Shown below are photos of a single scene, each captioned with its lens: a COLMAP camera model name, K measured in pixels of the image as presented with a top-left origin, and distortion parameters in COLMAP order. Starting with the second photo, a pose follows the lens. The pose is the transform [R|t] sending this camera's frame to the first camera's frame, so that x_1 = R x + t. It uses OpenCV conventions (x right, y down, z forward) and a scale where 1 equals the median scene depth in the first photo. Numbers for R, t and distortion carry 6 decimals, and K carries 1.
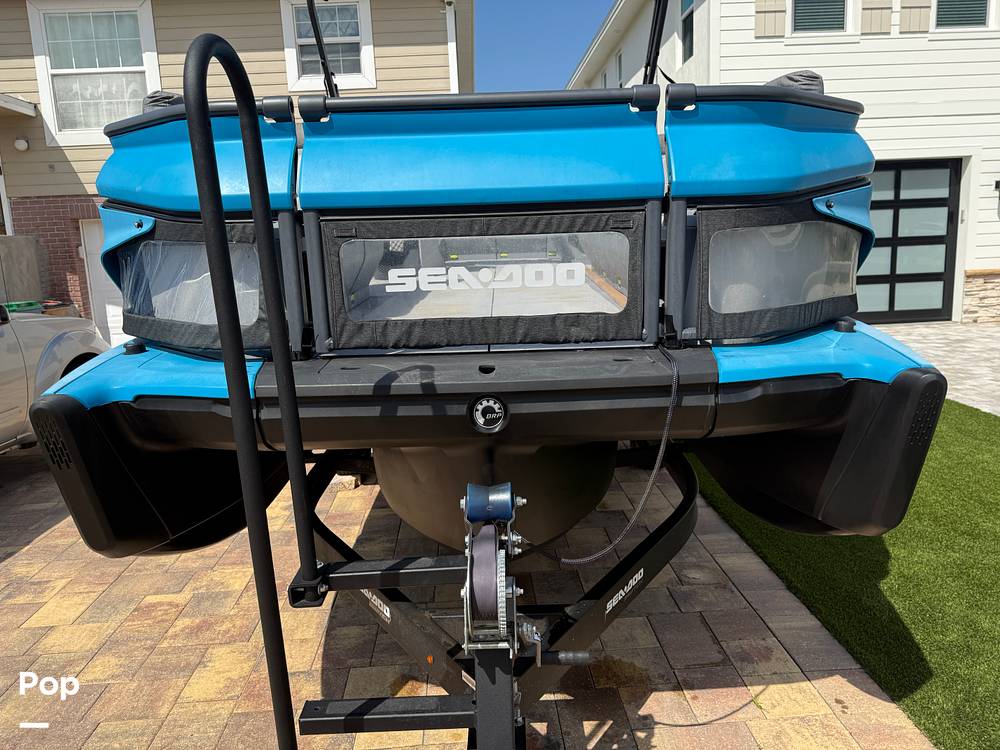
lens RADIAL K [[708.7, 0, 501.9], [0, 708.7, 373.6], [0, 0, 1]] dist [0.056161, -0.076558]
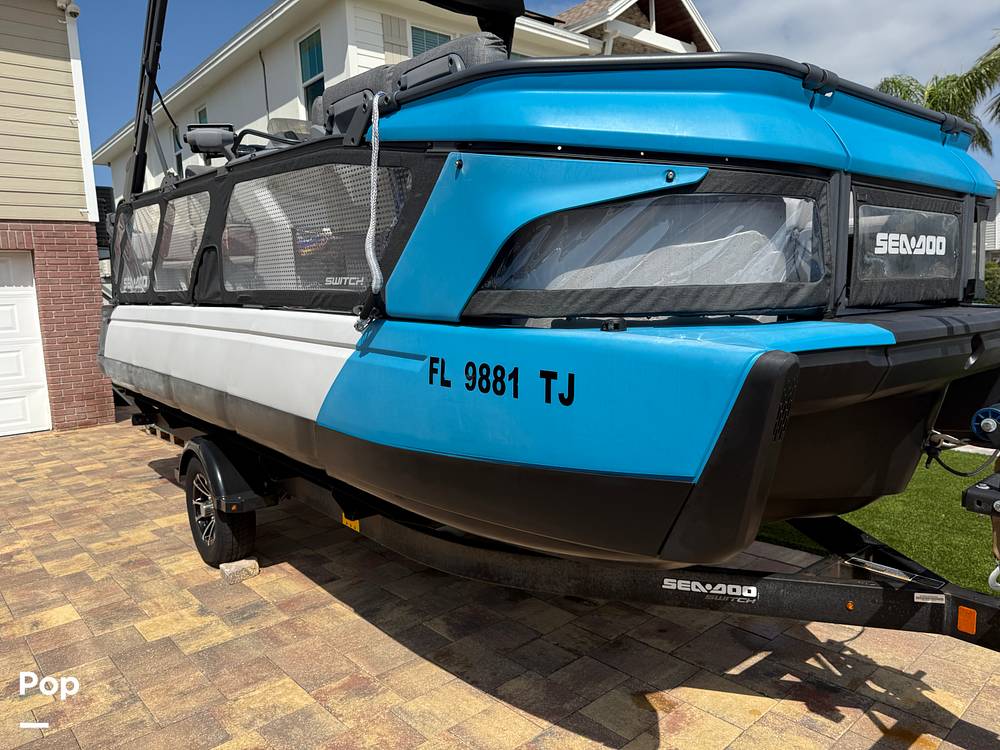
lens RADIAL K [[717.5, 0, 500.0], [0, 717.5, 375.0], [0, 0, 1]] dist [0.001902, -0.000503]
pose [[0.782307, -0.068134, 0.619155, -0.676278], [0.129583, 0.990054, -0.054779, 0.031455], [-0.609265, 0.123086, 0.783356, 0.262412]]
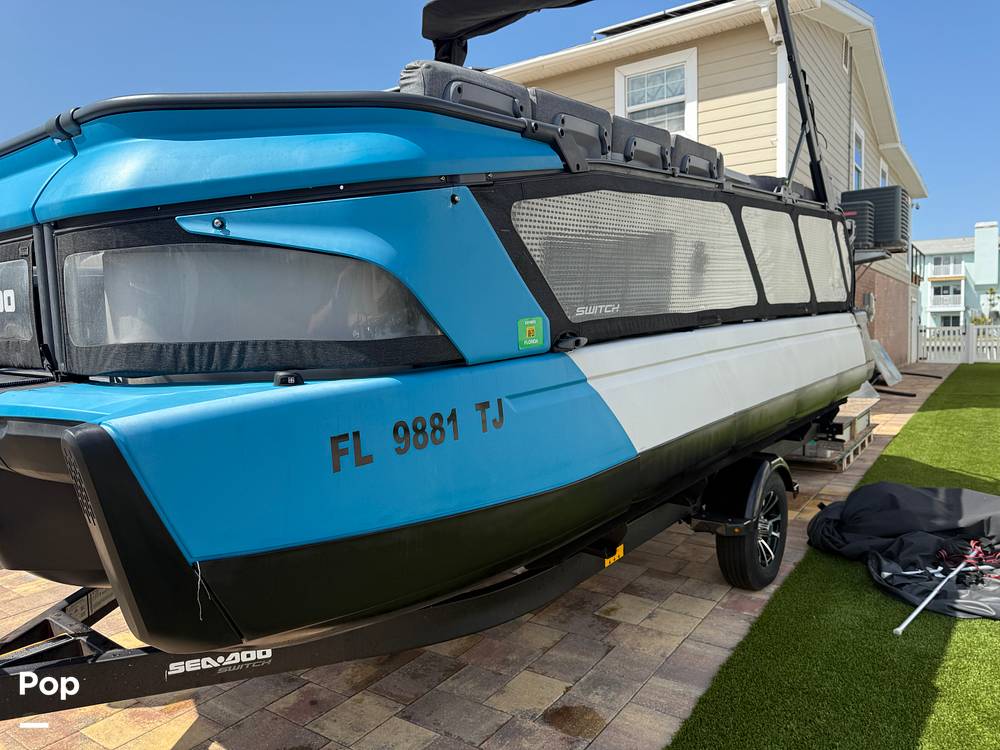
lens RADIAL K [[717.5, 0, 500.0], [0, 717.5, 375.0], [0, 0, 1]] dist [0.001902, -0.000503]
pose [[0.792222, 0.069454, -0.606268, 0.668656], [-0.121631, 0.991539, -0.045348, -0.037375], [0.597988, 0.109667, 0.793967, 0.311676]]
